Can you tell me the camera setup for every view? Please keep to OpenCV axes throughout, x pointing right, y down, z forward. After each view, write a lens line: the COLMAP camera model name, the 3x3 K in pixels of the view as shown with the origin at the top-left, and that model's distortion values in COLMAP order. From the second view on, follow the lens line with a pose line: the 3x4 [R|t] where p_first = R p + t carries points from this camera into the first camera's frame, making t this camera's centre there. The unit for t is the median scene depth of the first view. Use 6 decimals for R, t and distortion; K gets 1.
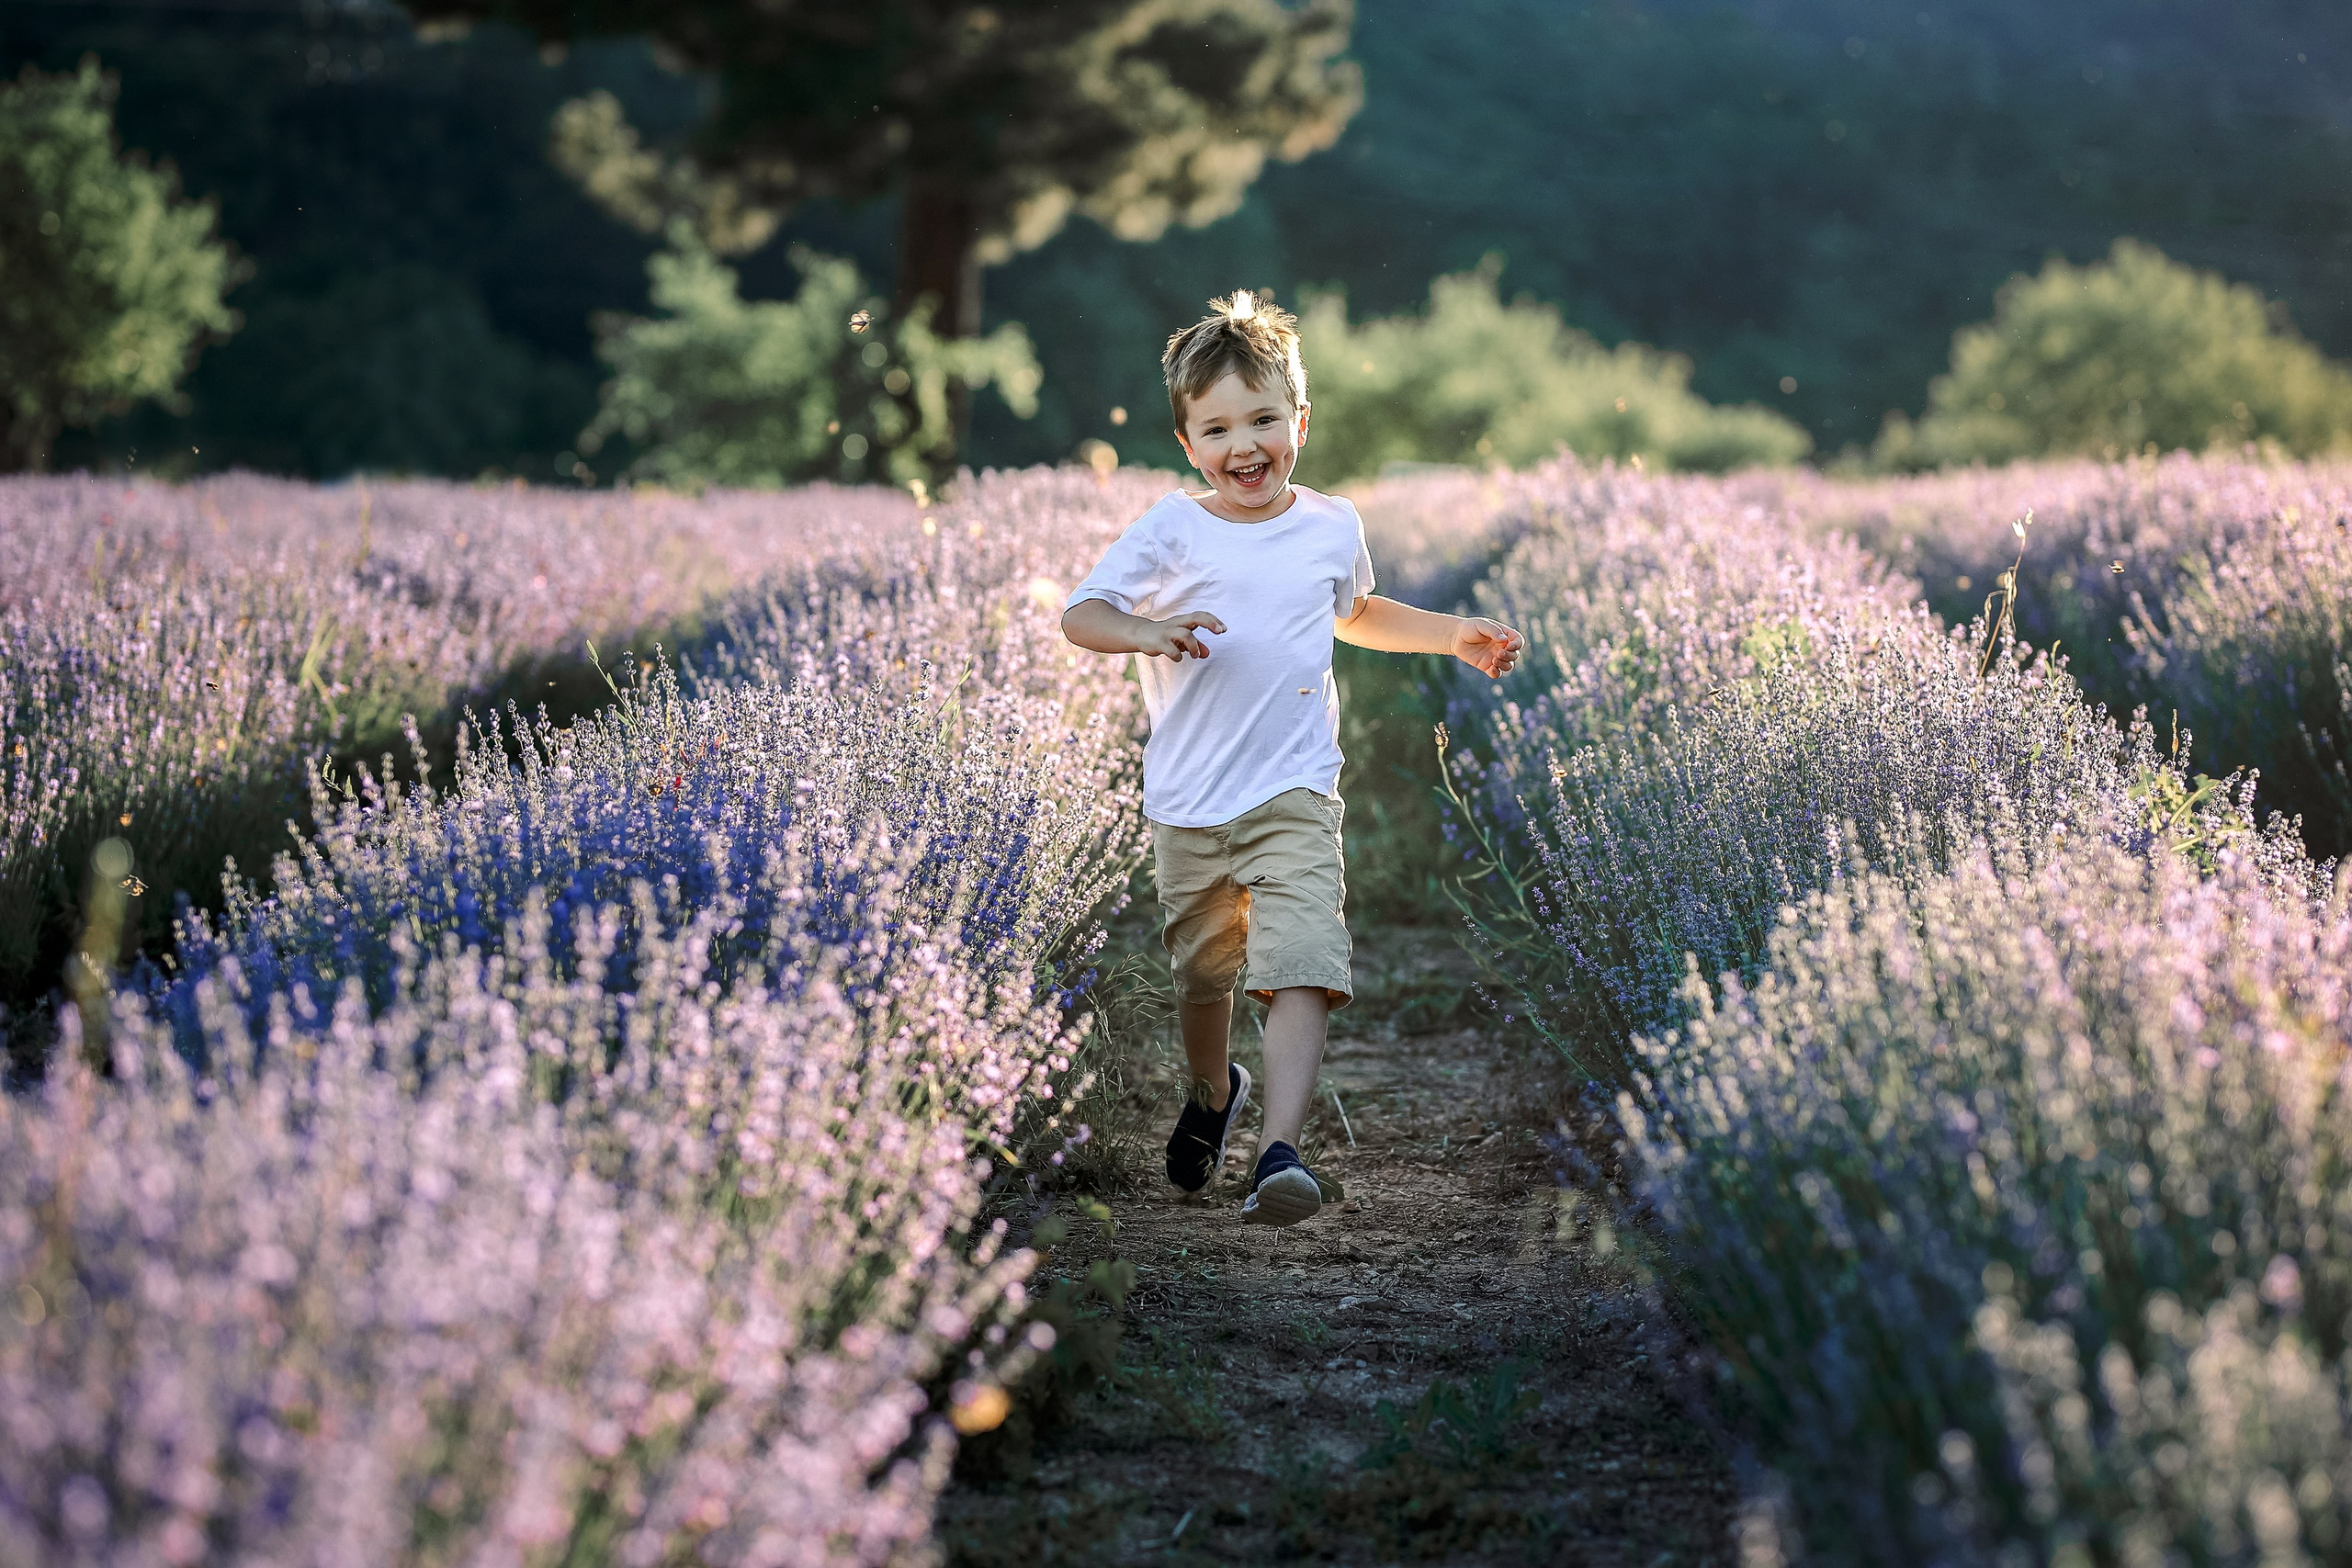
lens RADIAL K [[6320.6, 0, 1183.0], [0, 6320.6, 781.0], [0, 0, 1]] dist [0.020631, 0.000000]
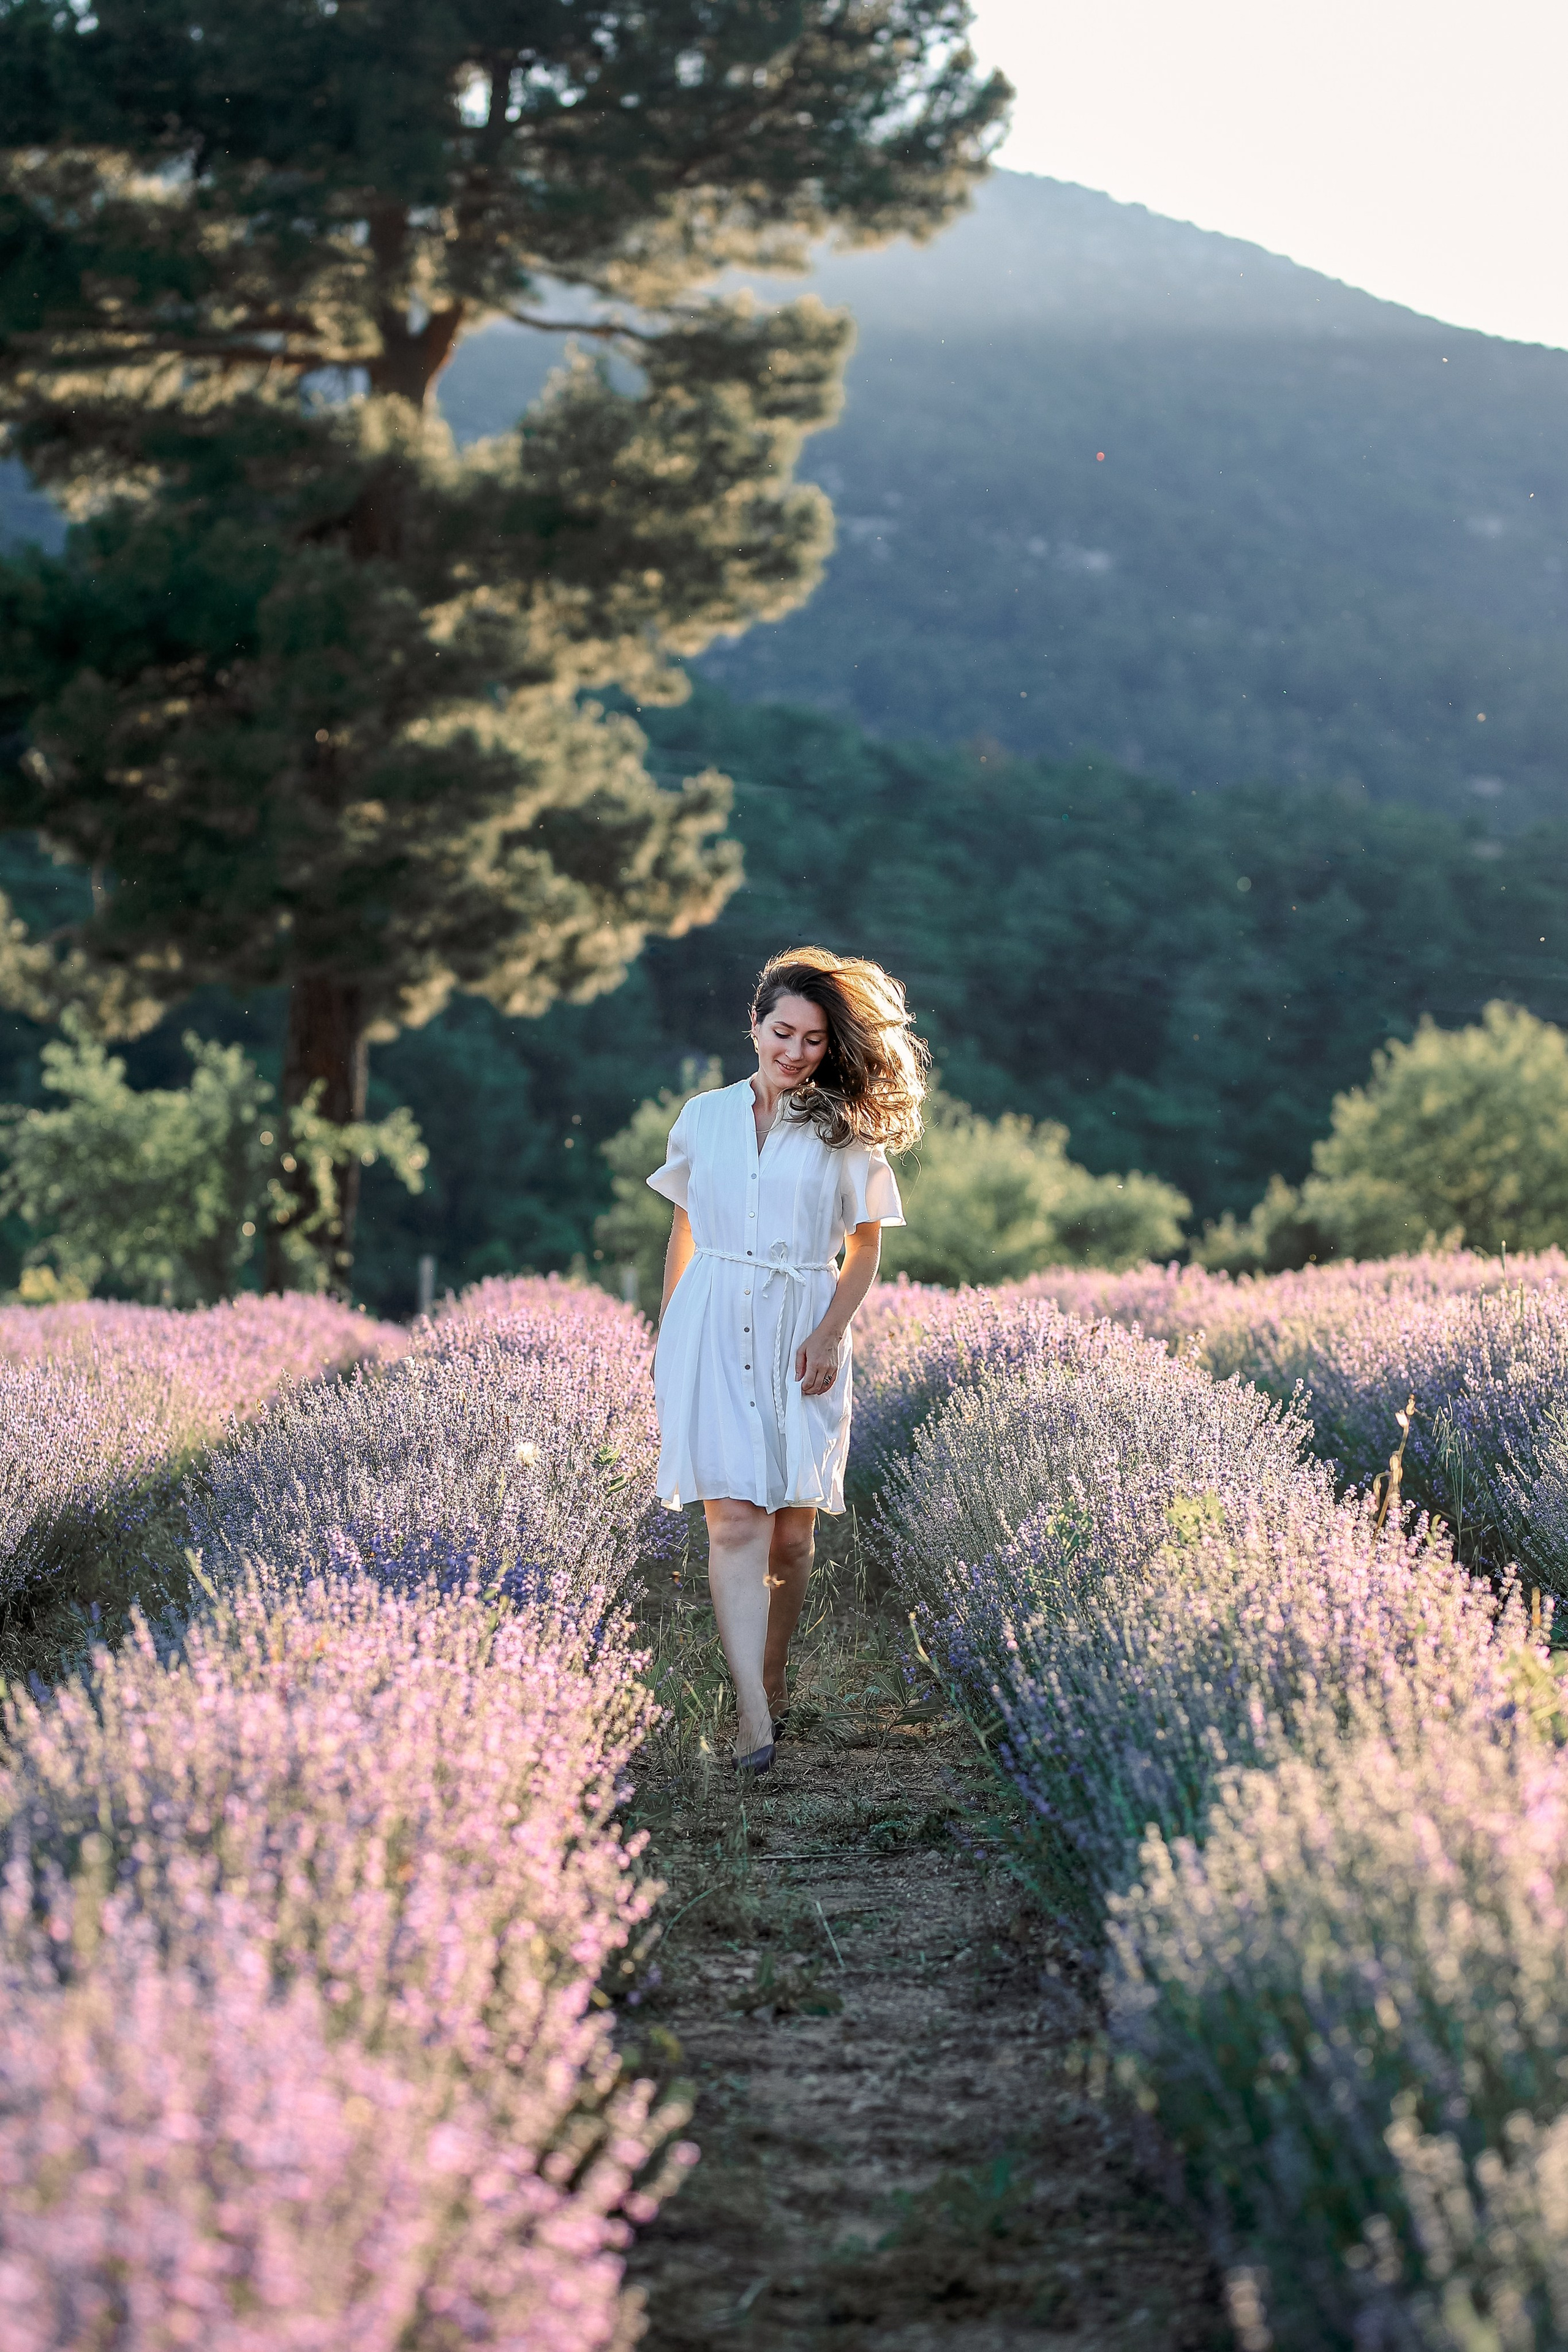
lens RADIAL K [[6321.2, 0, 849.9], [0, 6321.2, 1118.0], [0, 0, 1]] dist [0.020631, 0.000000]
pose [[0.998820, -0.018145, 0.045043, -0.021567], [0.021139, 0.997535, -0.066916, -0.019545], [-0.043717, 0.067789, 0.996741, -0.166195]]
